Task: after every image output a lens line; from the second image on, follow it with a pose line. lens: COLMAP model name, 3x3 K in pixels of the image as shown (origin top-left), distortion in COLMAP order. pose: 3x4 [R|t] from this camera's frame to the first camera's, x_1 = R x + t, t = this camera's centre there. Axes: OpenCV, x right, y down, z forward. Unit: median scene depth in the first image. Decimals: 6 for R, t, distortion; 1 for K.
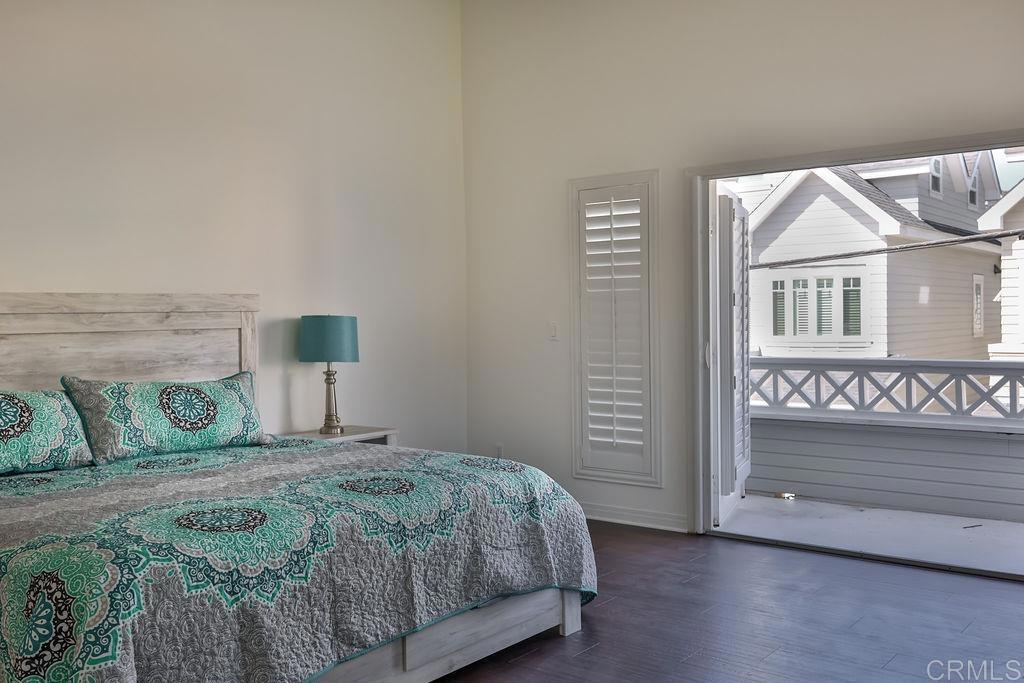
lens RADIAL K [[915.3, 0, 512.0], [0, 915.3, 341.5], [0, 0, 1]] dist [0.008010, 0.003432]
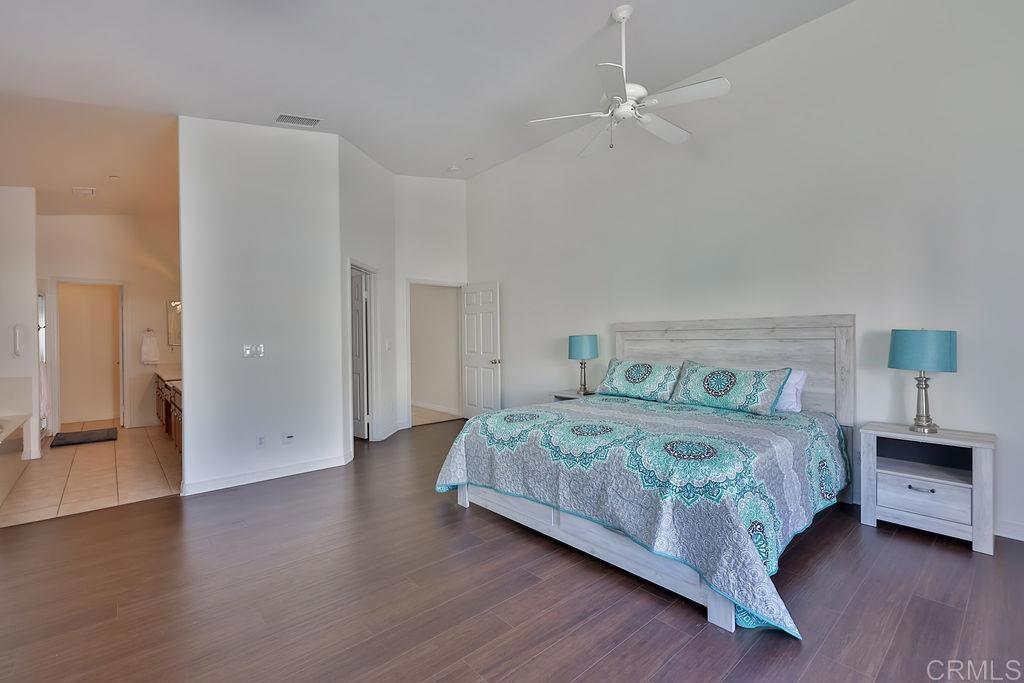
lens RADIAL K [[438.9, 0, 512.0], [0, 438.9, 341.5], [0, 0, 1]] dist [-0.003300, -0.000174]
pose [[-0.138790, 0.028771, -0.989904, 0.540328], [-0.014598, 0.999410, 0.031094, -0.029143], [0.990214, 0.018766, -0.138288, 0.728611]]
